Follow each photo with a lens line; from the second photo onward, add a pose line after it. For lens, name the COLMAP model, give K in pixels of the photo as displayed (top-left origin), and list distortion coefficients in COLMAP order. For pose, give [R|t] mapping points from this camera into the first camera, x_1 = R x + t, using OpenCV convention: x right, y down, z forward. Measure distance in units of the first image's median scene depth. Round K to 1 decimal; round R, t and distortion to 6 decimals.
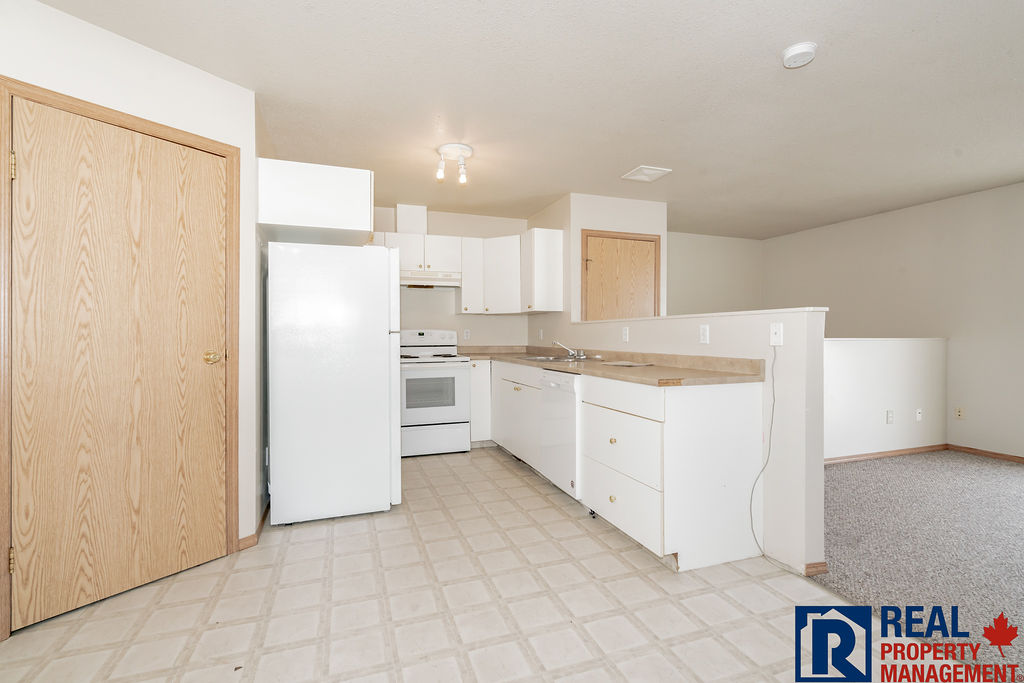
lens RADIAL K [[470.5, 0, 508.9], [0, 470.5, 334.8], [0, 0, 1]] dist [-0.008604, 0.004078]
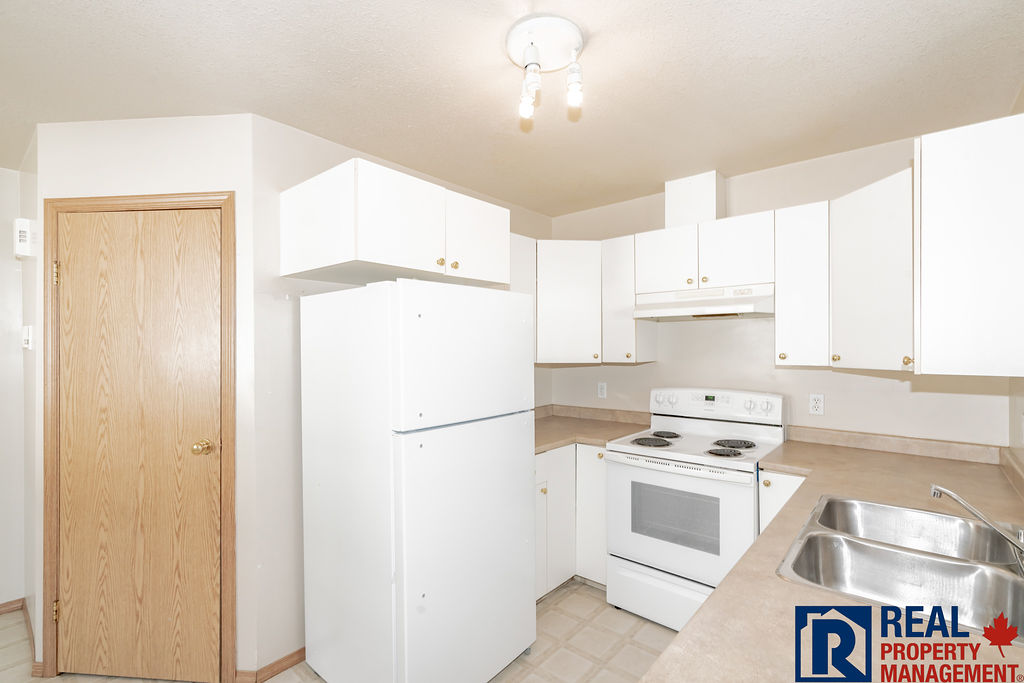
lens RADIAL K [[470.5, 0, 513.4], [0, 470.5, 348.5], [0, 0, 1]] dist [-0.008604, 0.004078]
pose [[0.497482, 0.004128, -0.867464, 0.330860], [0.001800, 0.999982, 0.005791, -0.115231], [0.867472, -0.004443, 0.497466, 0.901814]]
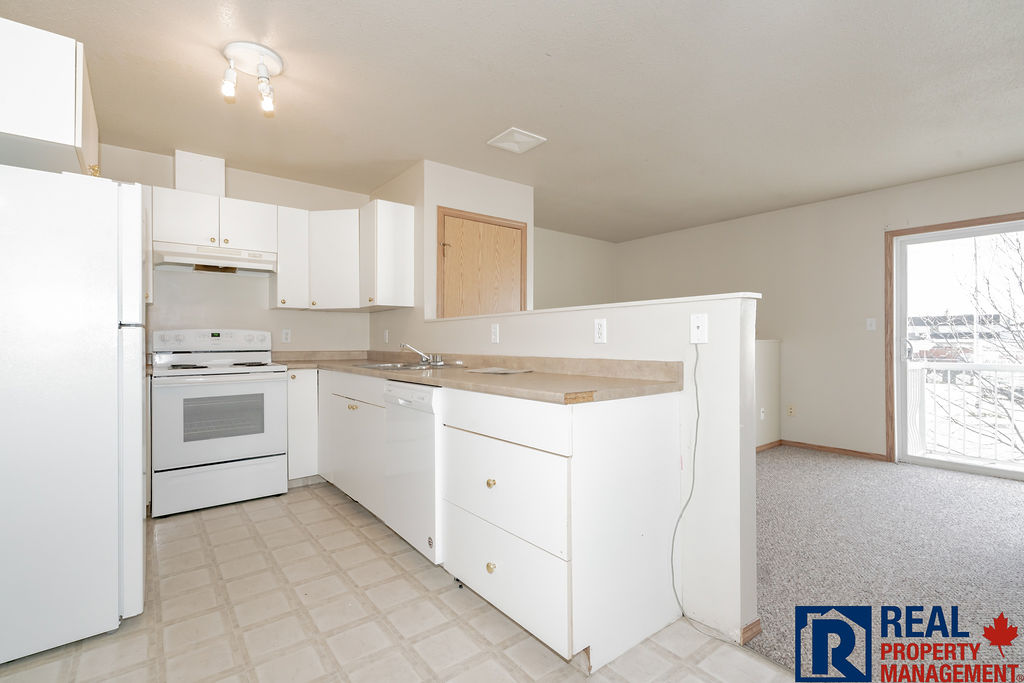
lens RADIAL K [[470.5, 0, 510.0], [0, 470.5, 337.9], [0, 0, 1]] dist [-0.008604, 0.004078]
pose [[0.948794, 0.001136, 0.315894, 0.026473], [0.001514, 0.999966, -0.008143, 0.016912], [-0.315892, 0.008205, 0.948760, 0.305044]]
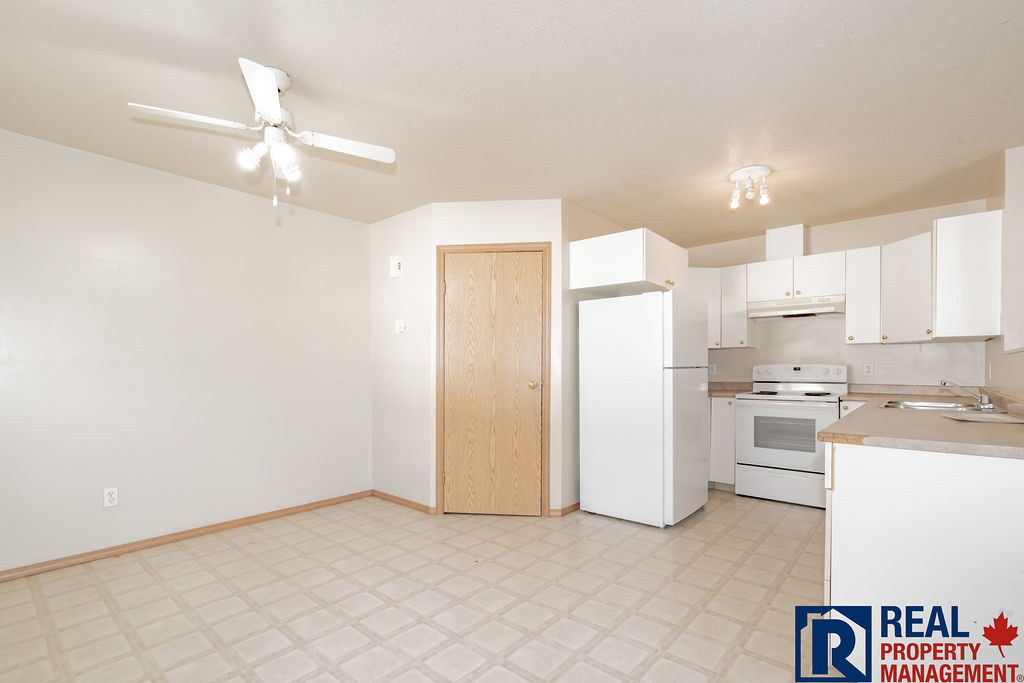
lens RADIAL K [[470.5, 0, 502.0], [0, 470.5, 375.3], [0, 0, 1]] dist [-0.008604, 0.004078]
pose [[0.488224, 0.015720, -0.872577, 0.560930], [-0.000977, 0.999847, 0.017466, -0.007728], [0.872718, -0.007675, 0.488164, 0.134614]]
